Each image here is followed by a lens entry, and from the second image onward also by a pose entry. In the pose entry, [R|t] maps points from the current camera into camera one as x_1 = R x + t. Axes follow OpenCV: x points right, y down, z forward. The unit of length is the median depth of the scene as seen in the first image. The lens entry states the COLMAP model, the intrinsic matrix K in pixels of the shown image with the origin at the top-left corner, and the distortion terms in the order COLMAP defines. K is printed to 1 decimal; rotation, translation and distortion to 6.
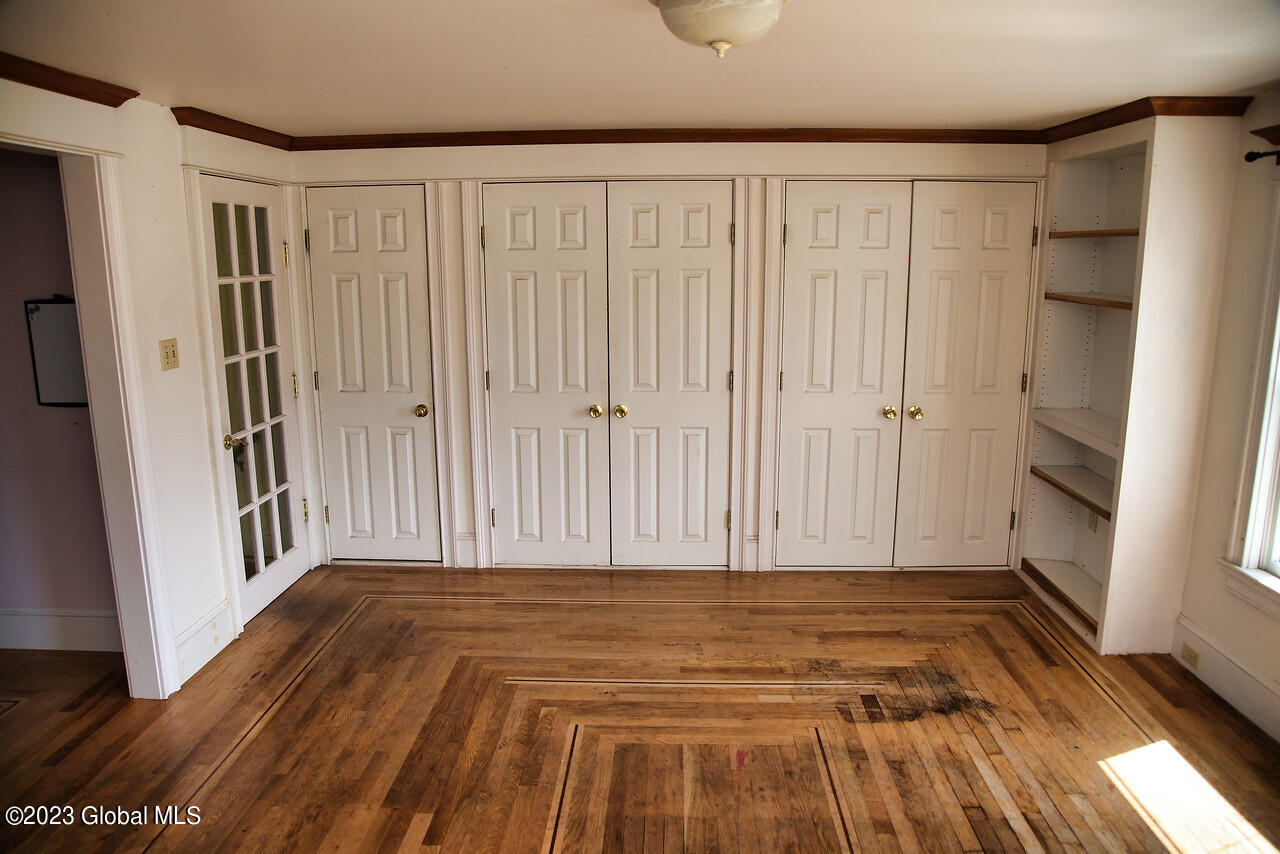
lens RADIAL K [[880.3, 0, 640.0], [0, 880.3, 427.0], [0, 0, 1]] dist [-0.129092, 0.097346]
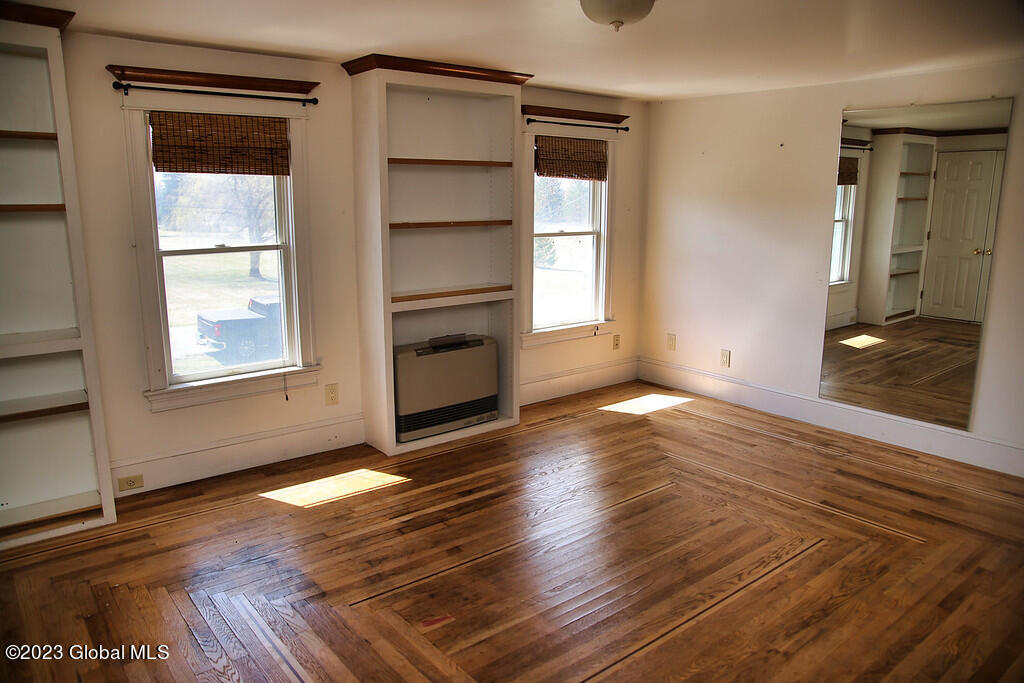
lens RADIAL K [[717.5, 0, 512.0], [0, 717.5, 341.5], [0, 0, 1]] dist [-0.127438, 0.096947]
pose [[-0.661164, -0.149301, 0.735235, -0.440208], [0.145850, 0.935723, 0.321170, -0.171095], [-0.735928, 0.319580, -0.596891, 1.100289]]
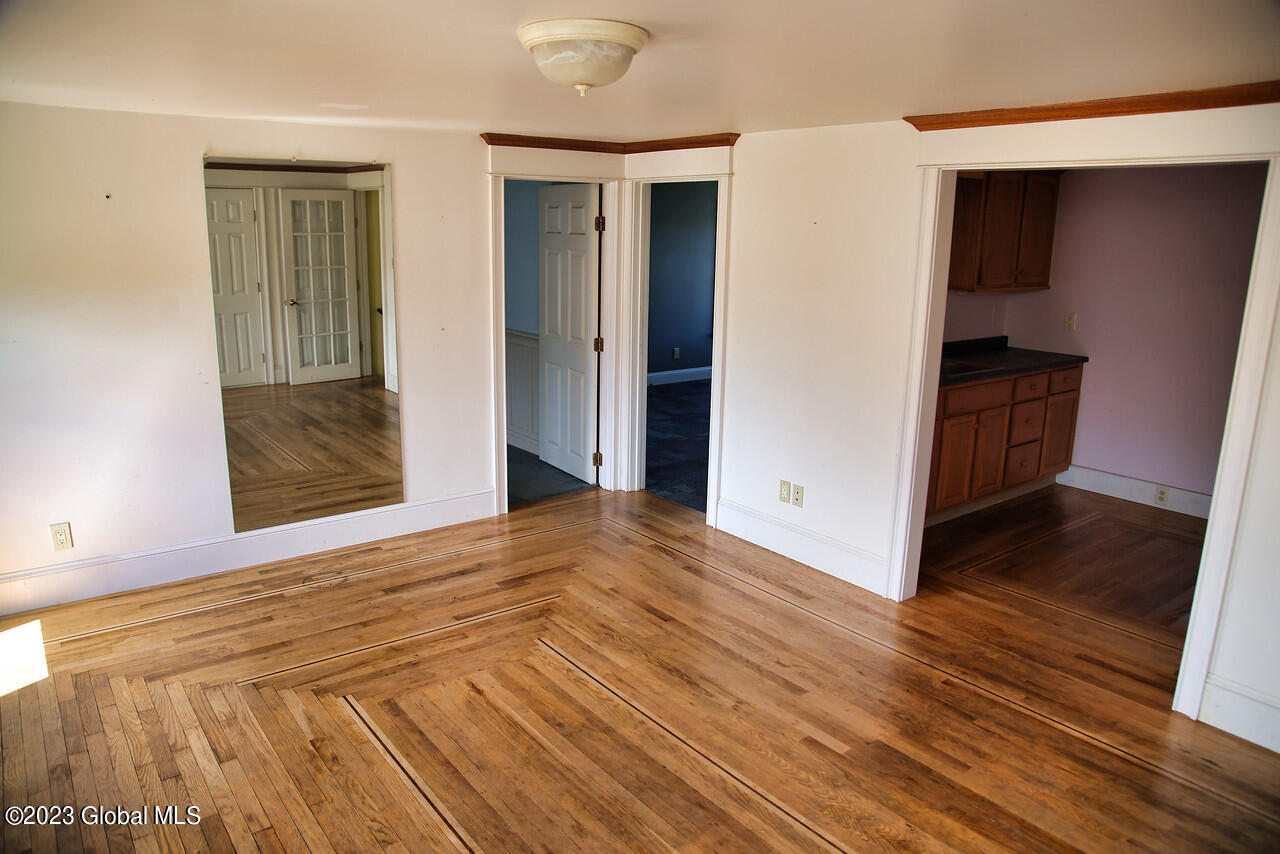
lens RADIAL K [[880.3, 0, 640.0], [0, 880.3, 427.0], [0, 0, 1]] dist [-0.129092, 0.097346]
pose [[-0.768184, 0.133987, -0.626052, 0.450393], [-0.139642, 0.919247, 0.368082, -0.236917], [0.624815, 0.370178, -0.687440, 1.069510]]
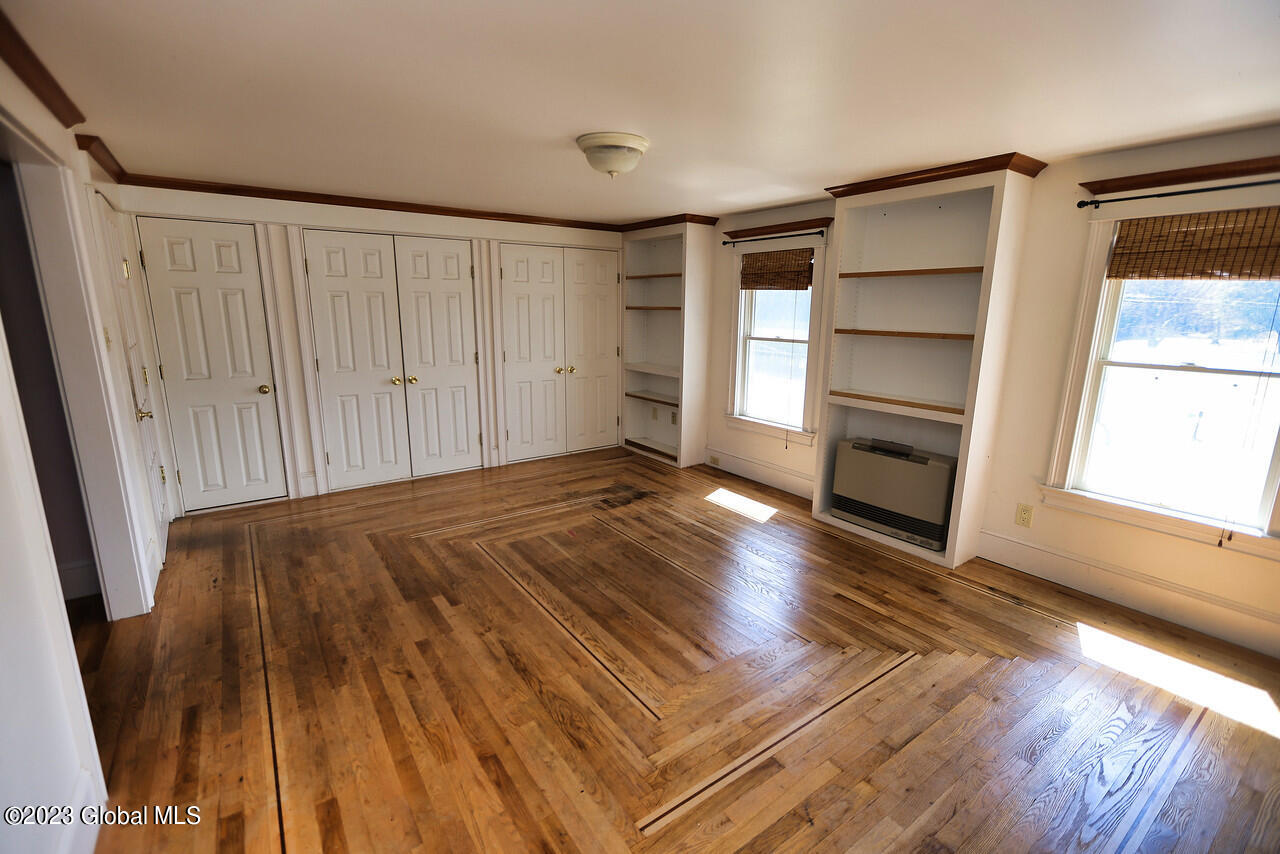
lens RADIAL K [[566.0, 0, 634.1], [0, 566.0, 426.1], [0, 0, 1]] dist [-0.001463, -0.000250]
pose [[0.794102, -0.115578, 0.596694, -0.421650], [0.107087, 0.993000, 0.049827, 0.074889], [-0.598276, 0.024330, 0.800921, -0.105561]]
